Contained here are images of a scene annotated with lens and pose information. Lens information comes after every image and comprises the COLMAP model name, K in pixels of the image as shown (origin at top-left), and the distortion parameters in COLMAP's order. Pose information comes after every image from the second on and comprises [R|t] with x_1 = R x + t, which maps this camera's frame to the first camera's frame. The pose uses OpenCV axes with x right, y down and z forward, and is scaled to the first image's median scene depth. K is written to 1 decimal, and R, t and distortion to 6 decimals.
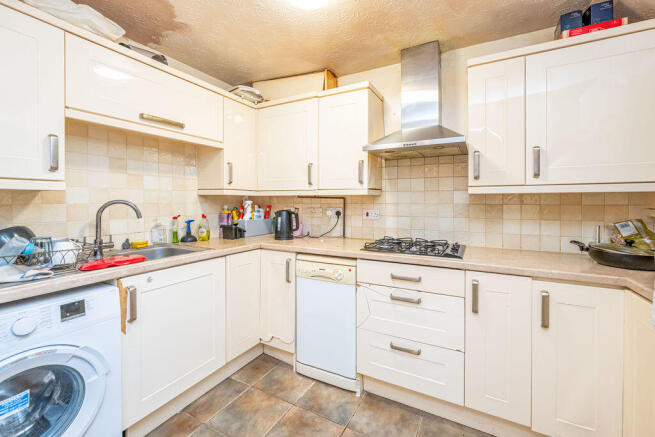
lens RADIAL K [[275.9, 0, 327.8], [0, 275.9, 202.8], [0, 0, 1]] dist [0.001359, 0.000252]
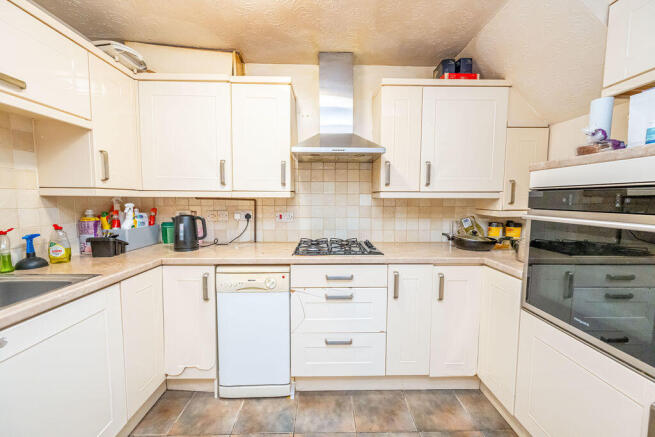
lens RADIAL K [[266.9, 0, 327.5], [0, 266.9, 218.5], [0, 0, 1]] dist [-0.000839, 0.000058]
pose [[0.869454, -0.032263, 0.492958, -0.214463], [-0.001580, 0.997678, 0.068084, -0.020483], [-0.494011, -0.059975, 0.867385, 0.118669]]
